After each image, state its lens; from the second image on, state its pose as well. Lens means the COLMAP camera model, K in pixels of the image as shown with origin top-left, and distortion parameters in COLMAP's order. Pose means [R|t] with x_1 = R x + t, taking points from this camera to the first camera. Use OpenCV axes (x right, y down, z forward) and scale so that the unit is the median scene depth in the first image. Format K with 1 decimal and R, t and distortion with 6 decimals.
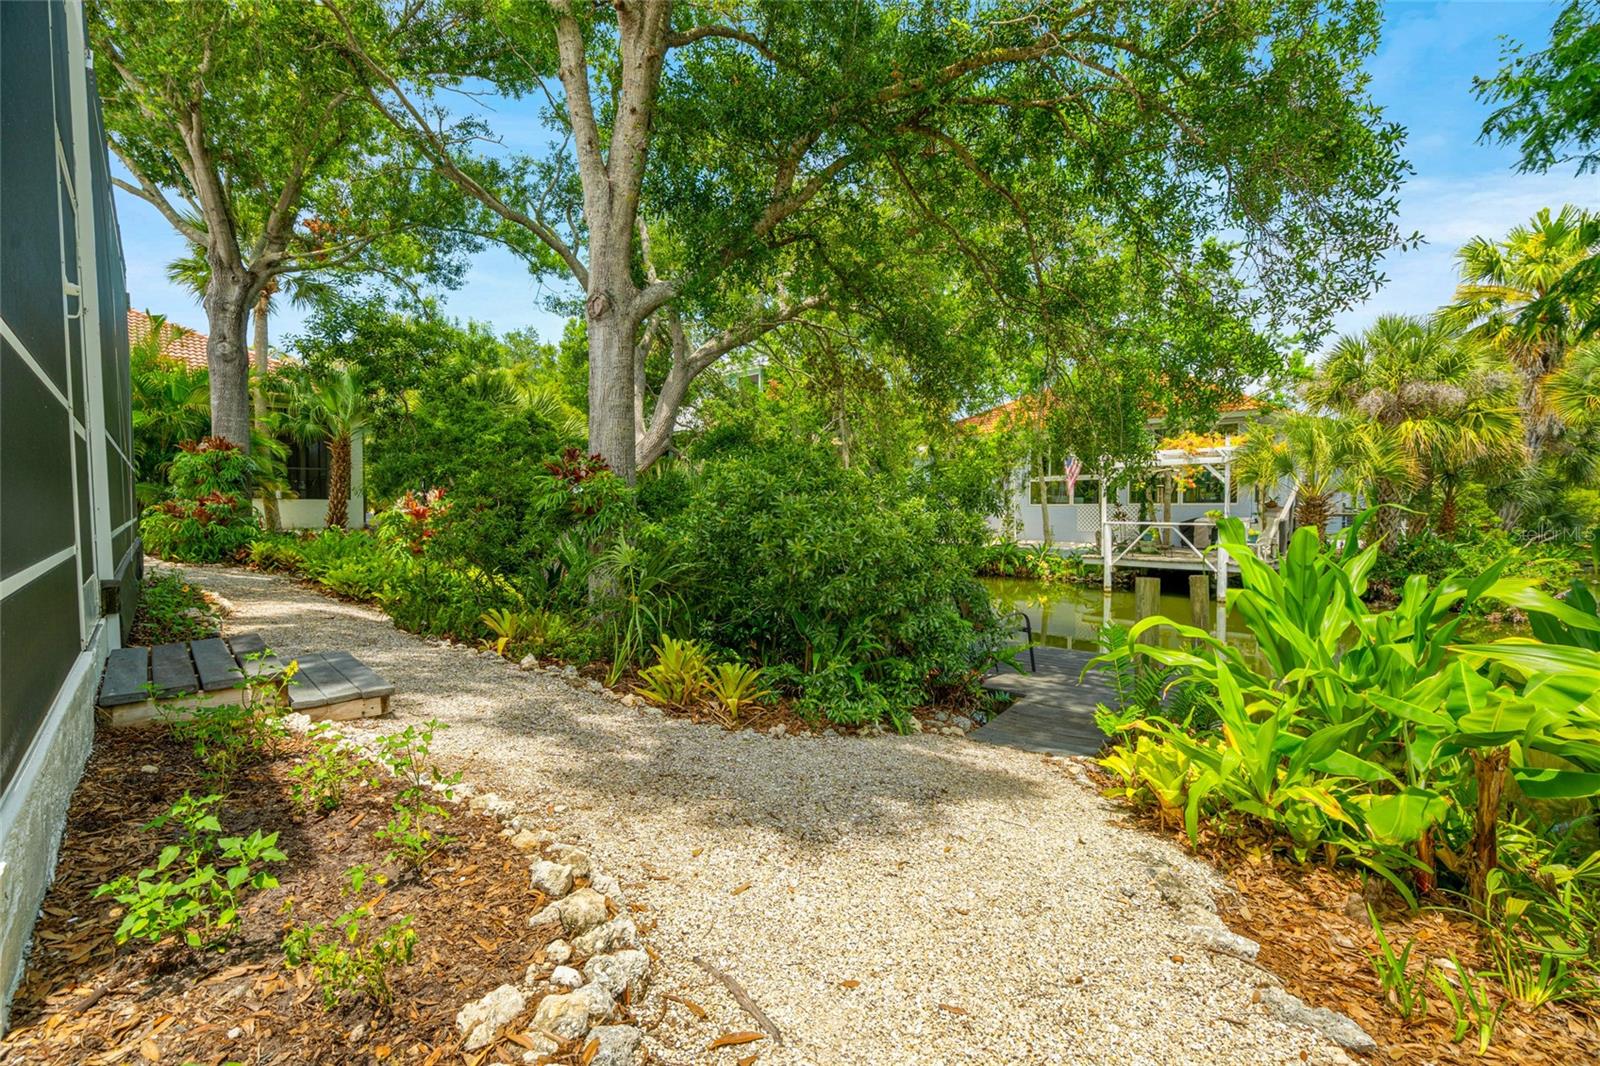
lens RADIAL K [[732.7, 0, 800.2], [0, 732.7, 519.7], [0, 0, 1]] dist [0.002895, 0.000586]
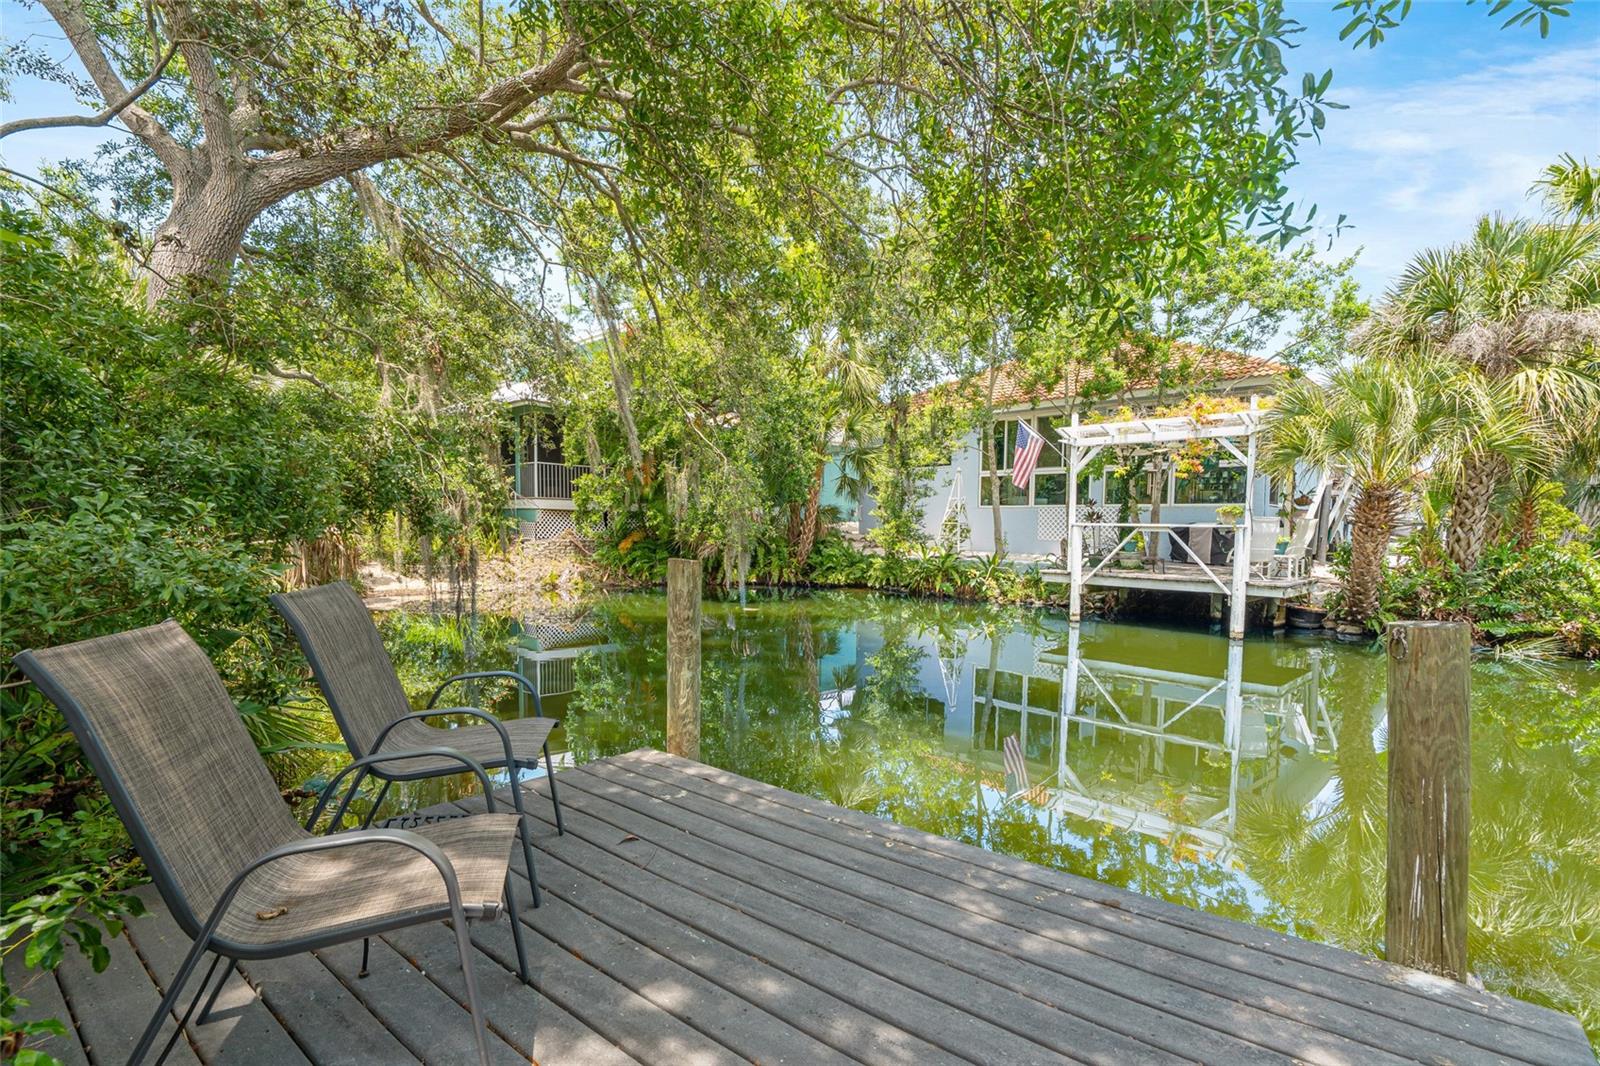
lens RADIAL K [[771.5, 0, 795.7], [0, 771.5, 553.9], [0, 0, 1]] dist [0.000027, -0.000036]
pose [[0.998657, 0.012165, 0.050365, 0.109784], [-0.013445, 0.999593, 0.025170, 0.017554], [-0.050038, -0.025814, 0.998414, 0.266640]]
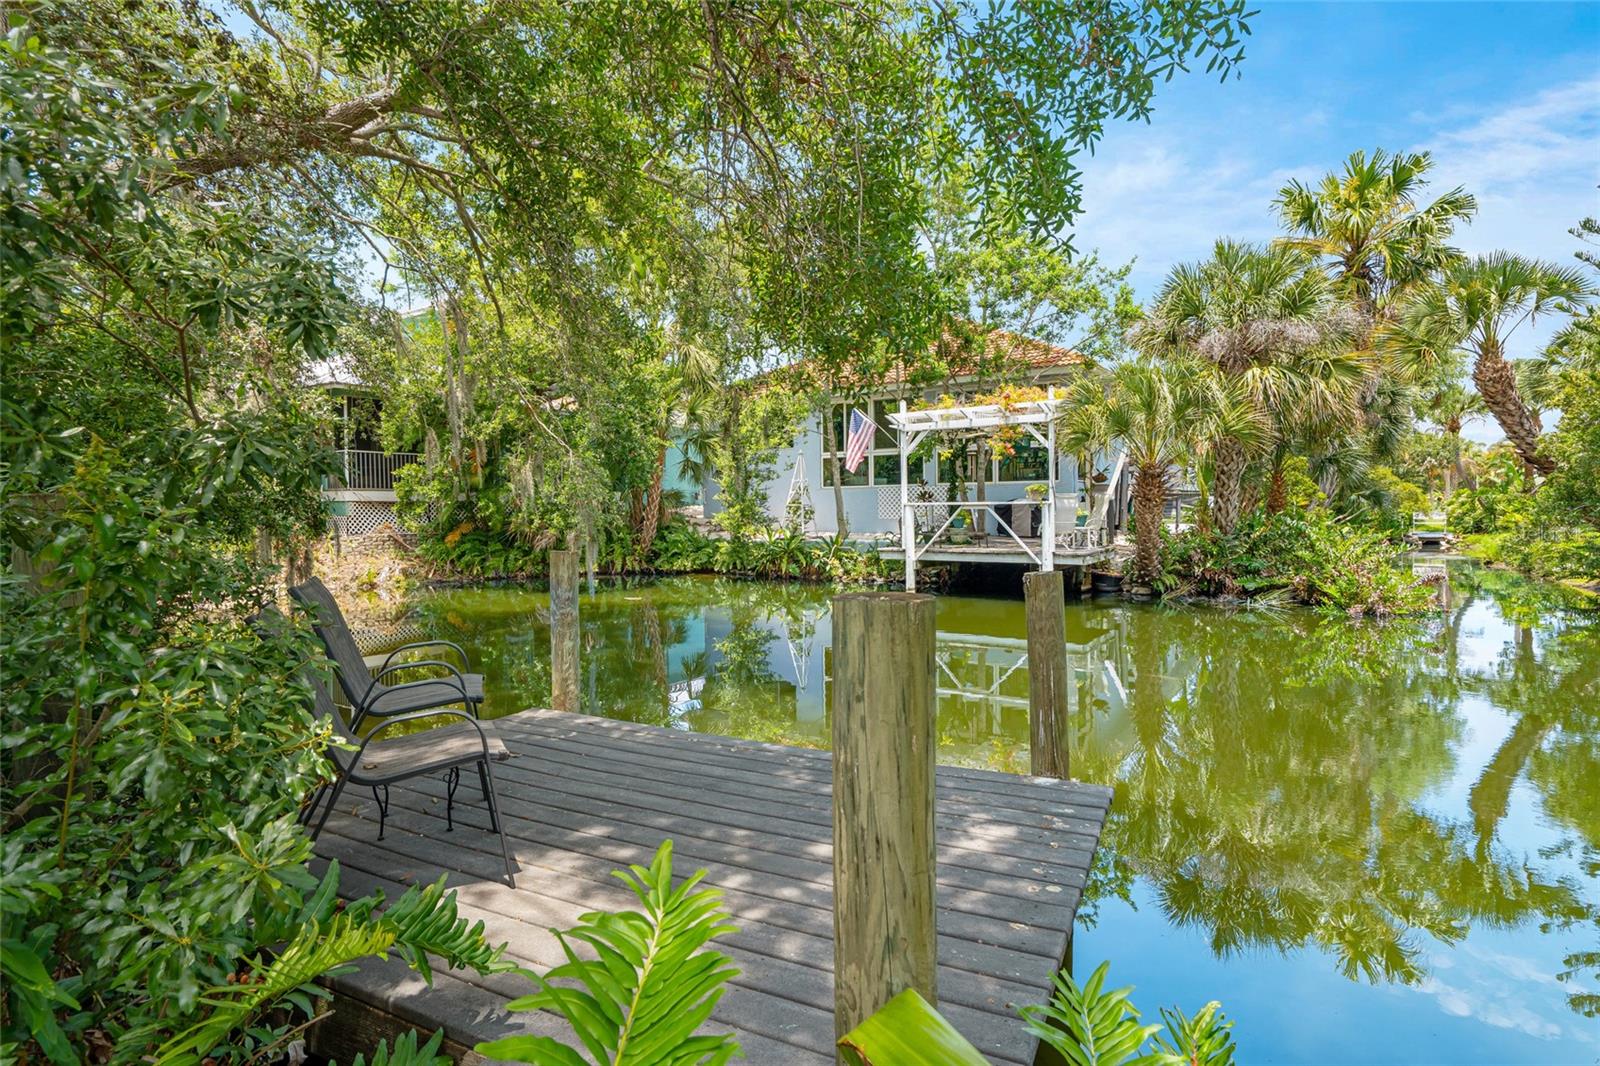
lens RADIAL K [[830.0, 0, 796.8], [0, 830.0, 505.7], [0, 0, 1]] dist [-0.005530, -0.000193]
pose [[0.970185, -0.013352, 0.241999, 0.099509], [0.016743, 0.999788, -0.011959, 0.014010], [-0.241789, 0.015654, 0.970203, 0.196924]]
